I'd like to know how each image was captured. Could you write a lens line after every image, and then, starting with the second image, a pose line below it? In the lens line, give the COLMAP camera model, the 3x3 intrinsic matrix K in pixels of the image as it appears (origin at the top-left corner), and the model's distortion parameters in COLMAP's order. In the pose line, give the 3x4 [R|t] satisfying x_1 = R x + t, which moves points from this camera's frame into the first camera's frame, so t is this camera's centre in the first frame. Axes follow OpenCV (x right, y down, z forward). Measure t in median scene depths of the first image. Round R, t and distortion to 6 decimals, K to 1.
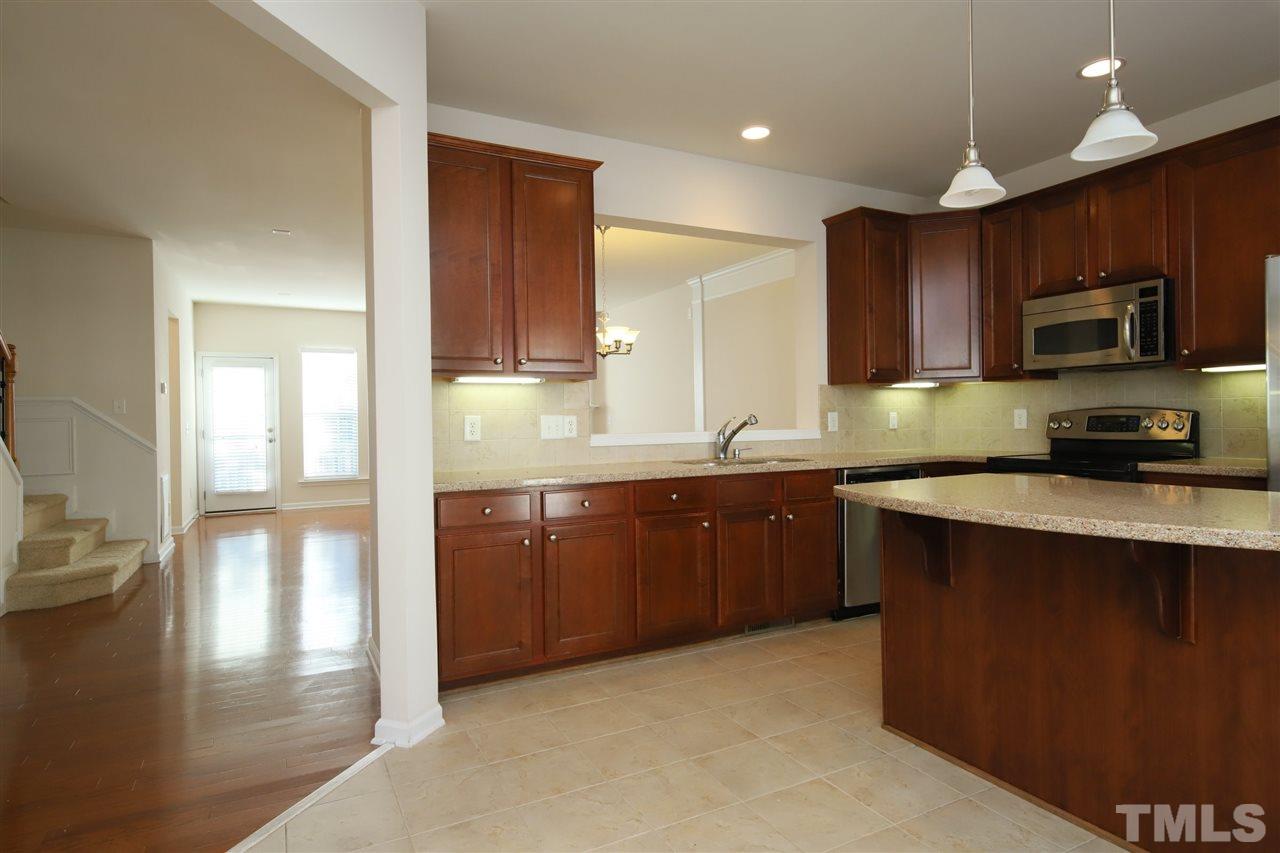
lens RADIAL K [[702.9, 0, 640.2], [0, 702.9, 421.8], [0, 0, 1]] dist [0.007572, 0.000651]
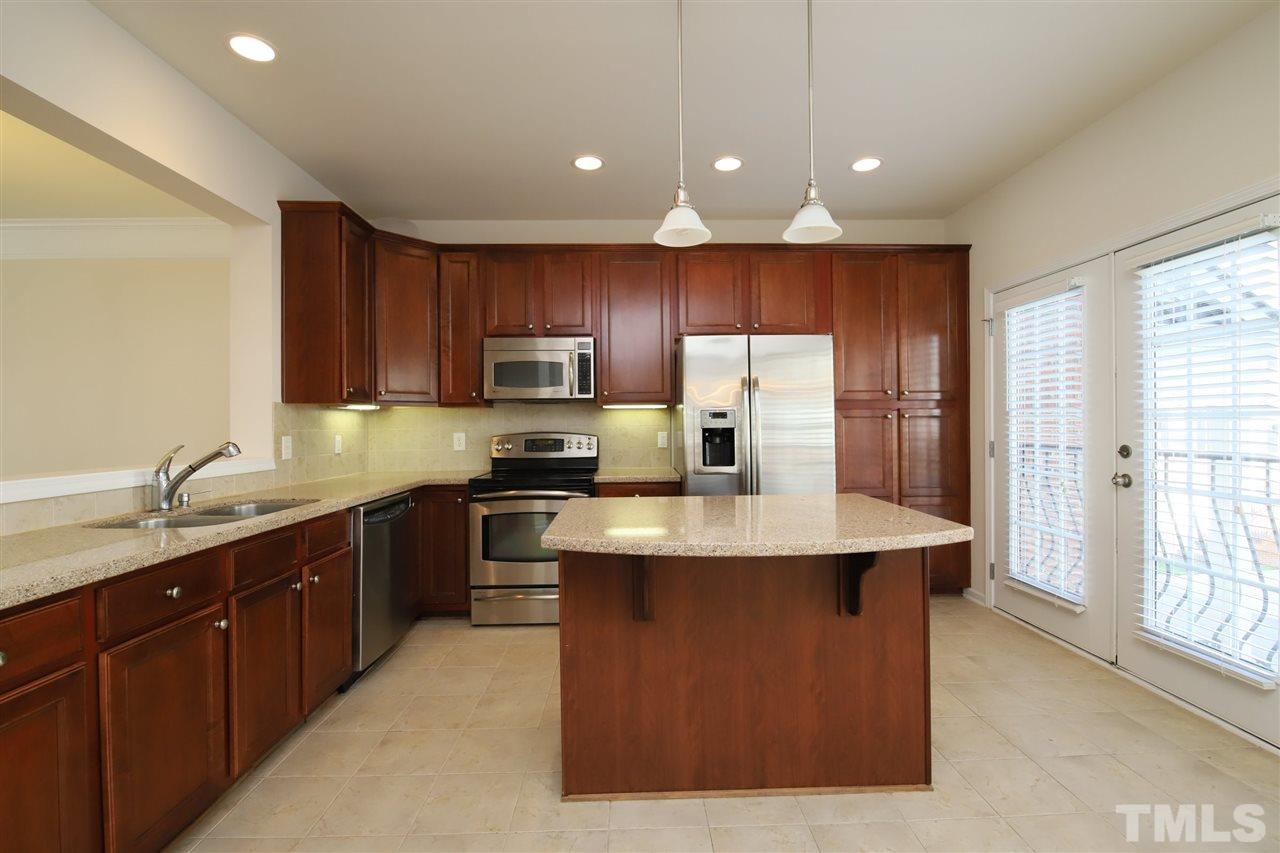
lens RADIAL K [[575.3, 0, 643.2], [0, 575.3, 424.3], [0, 0, 1]] dist [-0.002569, -0.000500]
pose [[0.441350, 0.012615, 0.897246, -0.162620], [0.005326, 0.999847, -0.016677, -0.015634], [-0.897319, 0.012139, 0.441215, 0.361486]]
